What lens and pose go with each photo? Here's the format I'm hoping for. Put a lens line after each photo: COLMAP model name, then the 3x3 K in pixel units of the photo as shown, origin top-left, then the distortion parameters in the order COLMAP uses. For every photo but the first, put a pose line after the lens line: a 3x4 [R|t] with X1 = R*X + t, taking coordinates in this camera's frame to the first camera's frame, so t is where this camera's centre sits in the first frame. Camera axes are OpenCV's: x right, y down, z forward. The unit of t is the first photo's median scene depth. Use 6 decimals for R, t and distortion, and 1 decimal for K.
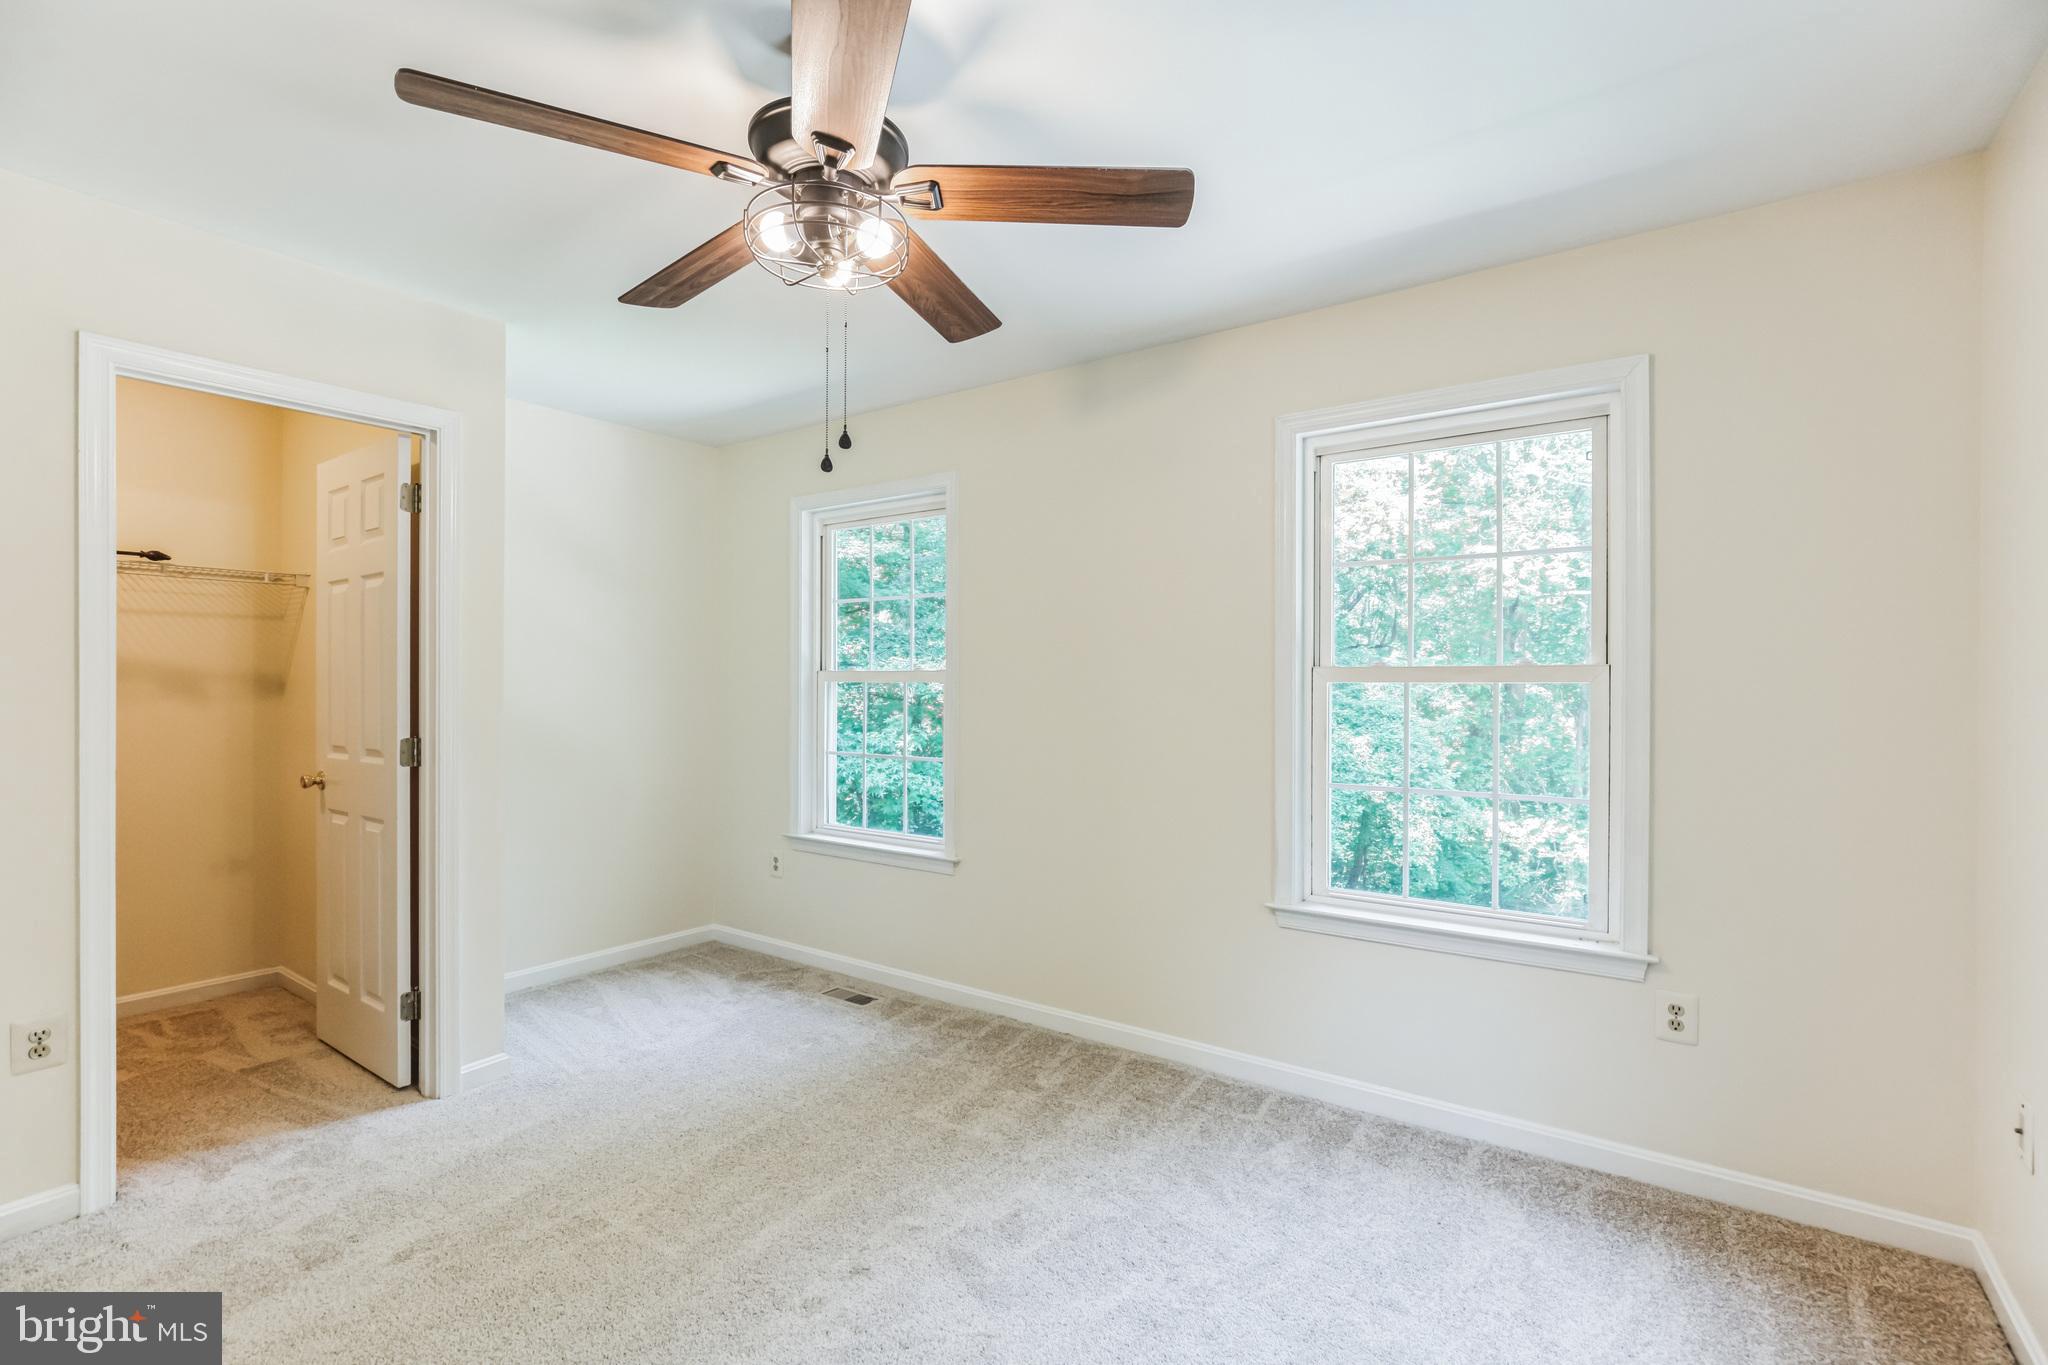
lens RADIAL K [[935.7, 0, 1023.9], [0, 935.7, 687.2], [0, 0, 1]] dist [-0.000718, -0.000013]
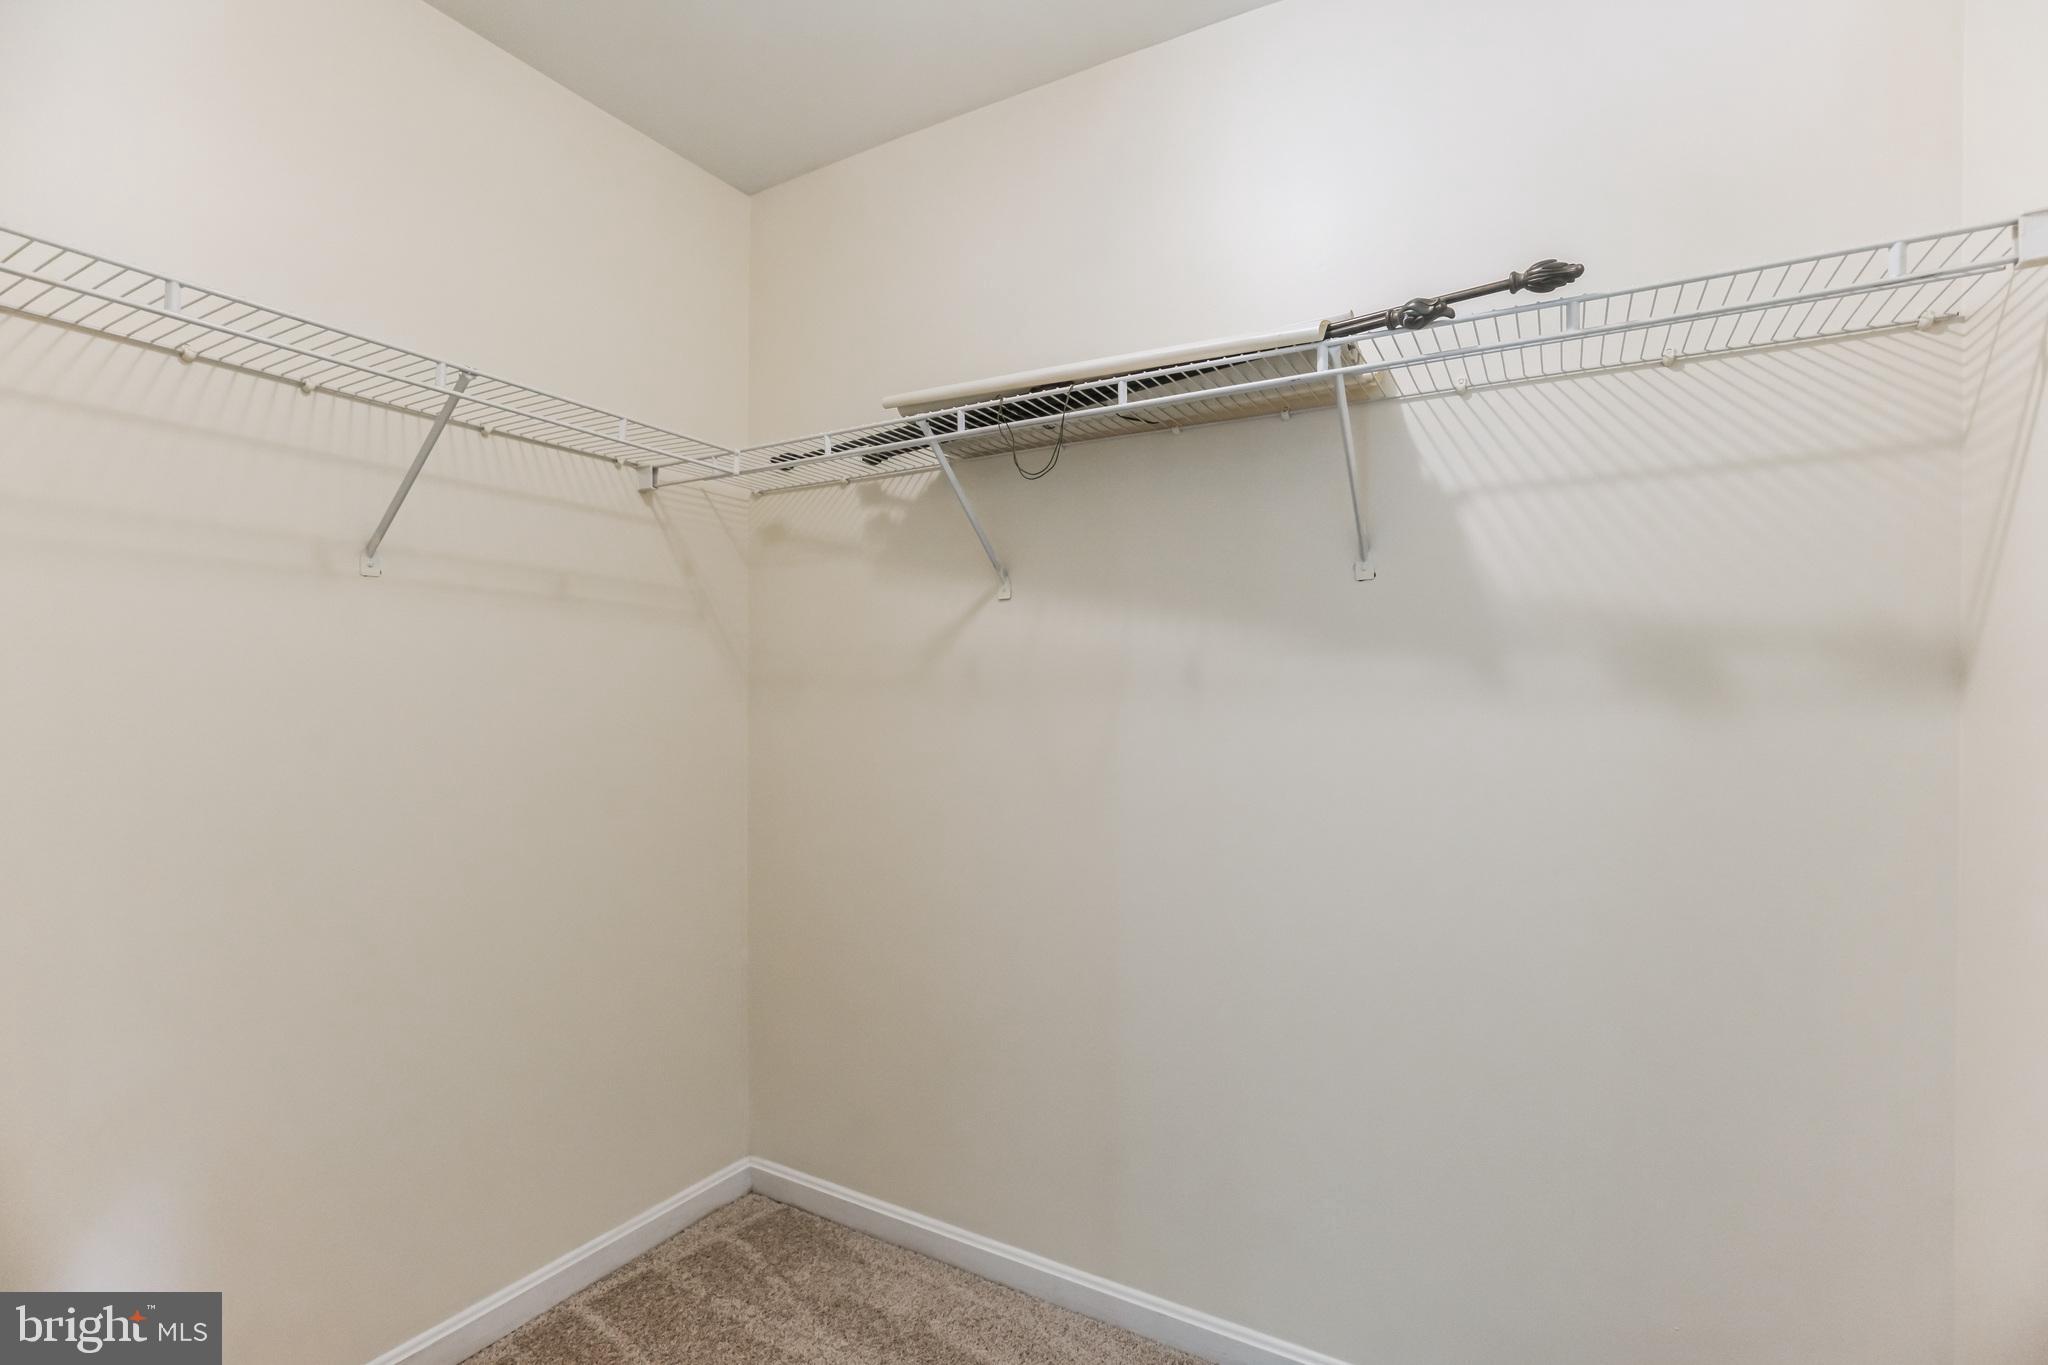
lens RADIAL K [[935.7, 0, 1035.3], [0, 935.7, 684.1], [0, 0, 1]] dist [-0.000718, -0.000013]
pose [[0.125196, -0.009656, -0.992085, -0.613738], [0.007635, 0.999932, -0.008769, 0.007246], [0.992103, -0.006477, 0.125261, 0.767474]]
